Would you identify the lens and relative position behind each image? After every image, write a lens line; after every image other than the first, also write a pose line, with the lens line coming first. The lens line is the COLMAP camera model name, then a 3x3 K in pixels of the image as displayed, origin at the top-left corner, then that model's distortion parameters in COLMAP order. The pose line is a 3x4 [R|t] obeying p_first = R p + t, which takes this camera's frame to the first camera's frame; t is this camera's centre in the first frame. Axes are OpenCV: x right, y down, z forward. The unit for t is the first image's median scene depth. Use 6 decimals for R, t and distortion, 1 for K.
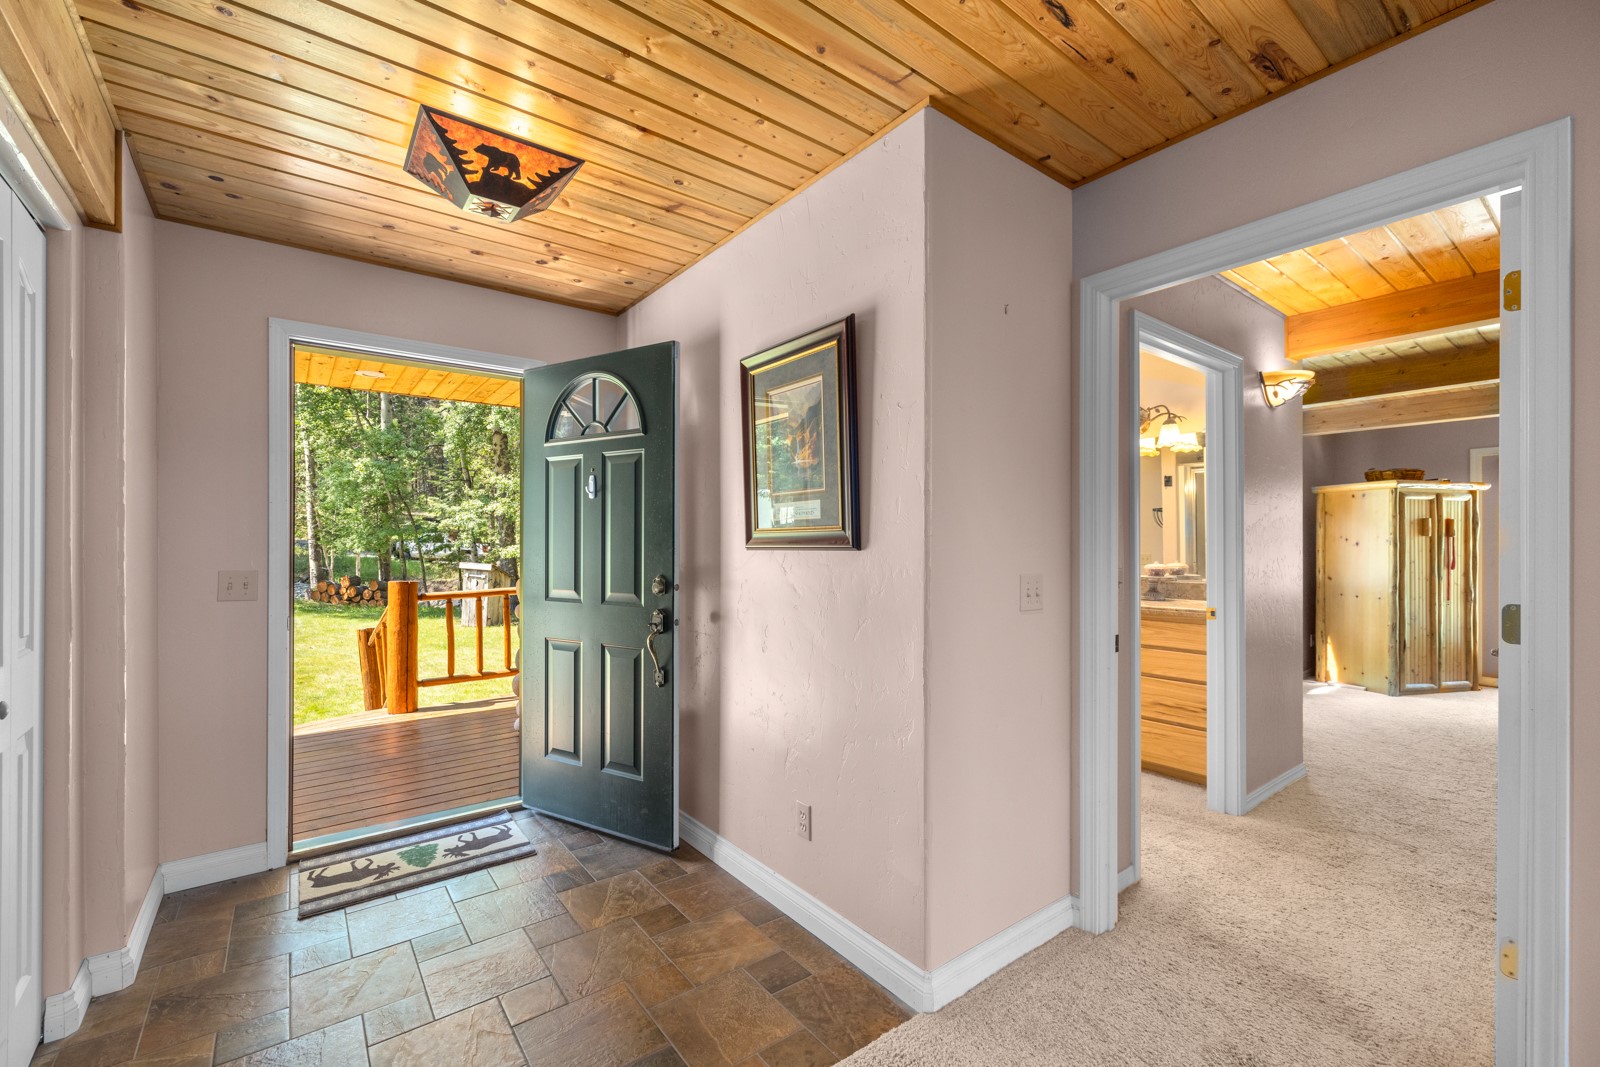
lens RADIAL K [[680.3, 0, 787.2], [0, 680.3, 538.3], [0, 0, 1]] dist [-0.001882, 0.000748]
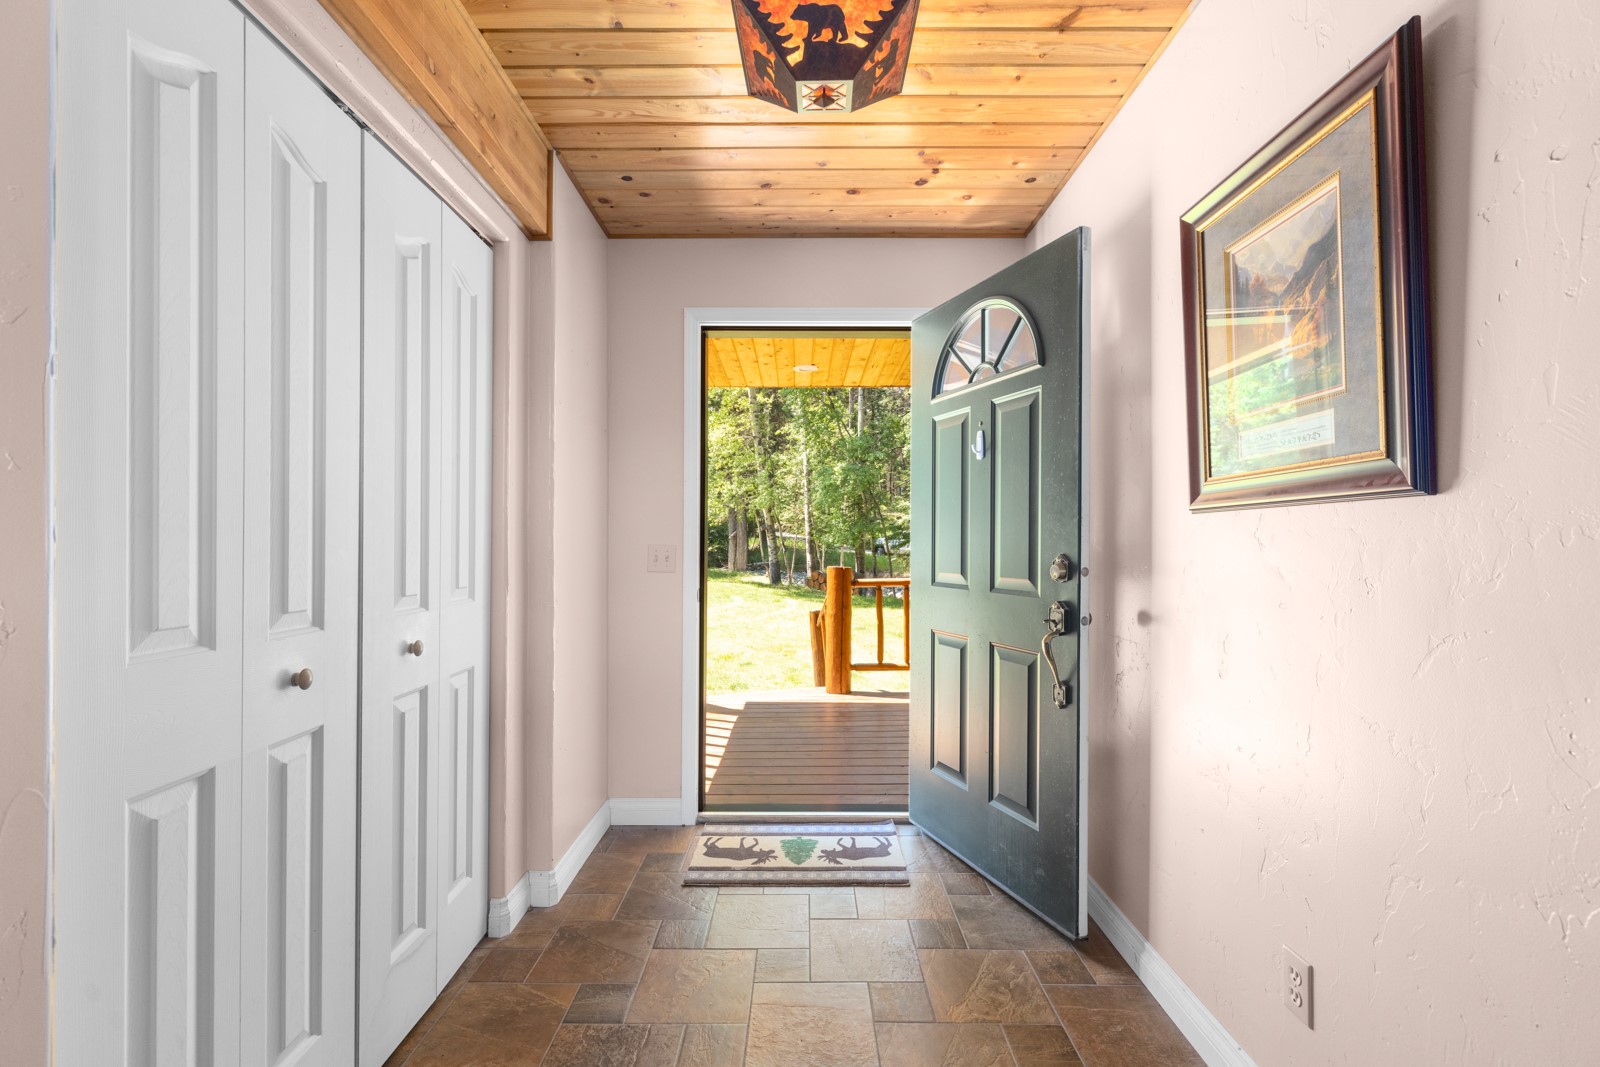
lens RADIAL K [[680.3, 0, 802.3], [0, 680.3, 540.1], [0, 0, 1]] dist [-0.001882, 0.000748]
pose [[0.800656, 0.000977, -0.599124, 0.028976], [0.000594, 0.999997, 0.002424, 0.039371], [0.599124, -0.002297, 0.800653, 0.270653]]
